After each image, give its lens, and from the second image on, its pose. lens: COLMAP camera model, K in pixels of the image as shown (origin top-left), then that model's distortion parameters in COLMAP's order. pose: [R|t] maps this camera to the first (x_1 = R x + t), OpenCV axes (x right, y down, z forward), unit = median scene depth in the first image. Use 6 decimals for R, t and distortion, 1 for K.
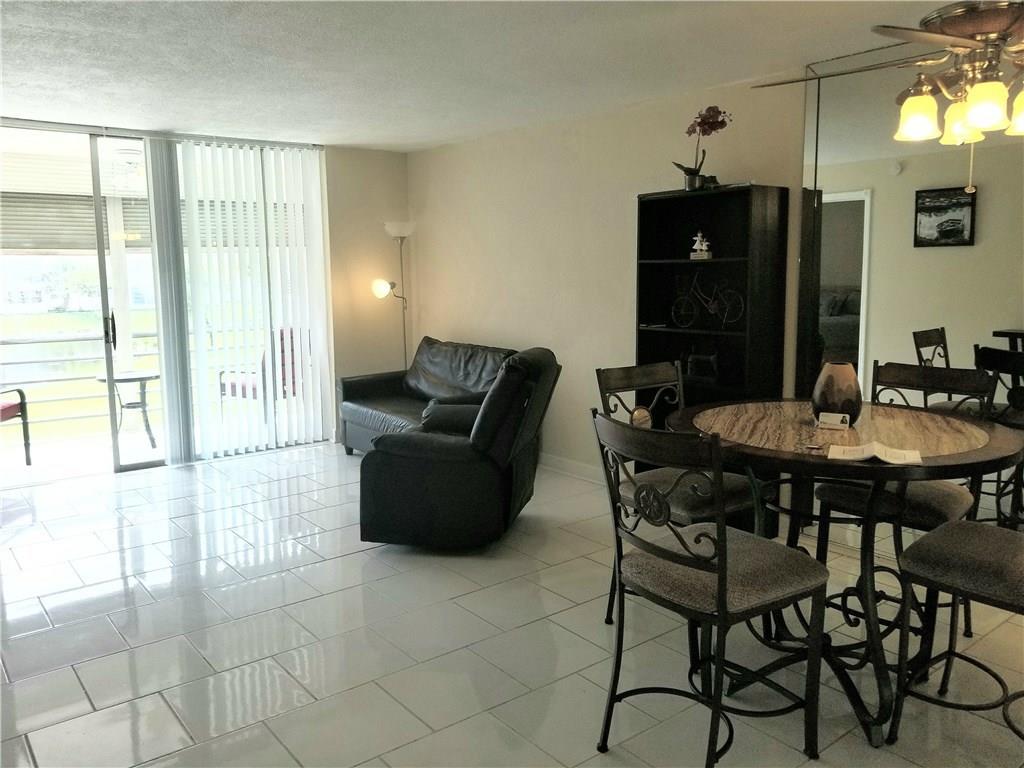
lens RADIAL K [[823.3, 0, 512.6], [0, 823.3, 383.5], [0, 0, 1]] dist [0.072955, -0.079873]
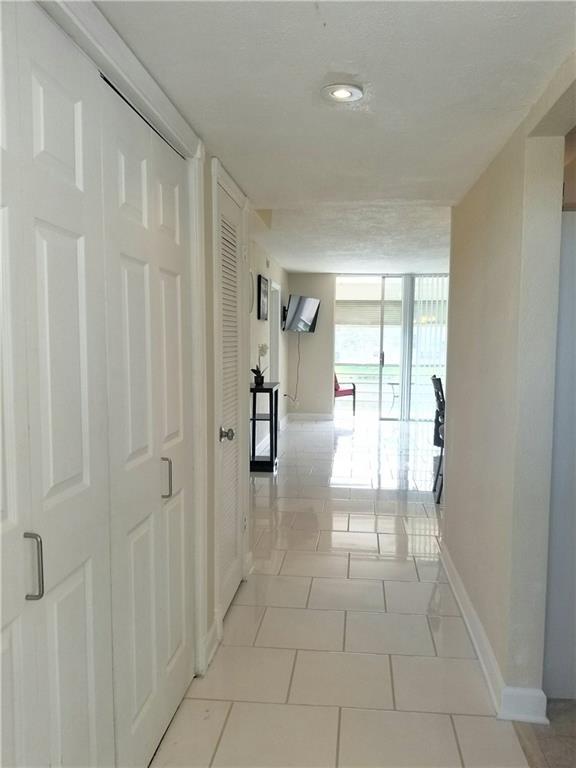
lens RADIAL K [[617.4, 0, 288.1], [0, 617.4, 385.1], [0, 0, 1]] dist [0.072955, -0.079873]
pose [[0.720177, 0.068252, -0.690425, 0.522004], [-0.116813, 0.992871, -0.023697, 0.080750], [0.683886, 0.097717, 0.723016, -0.420116]]
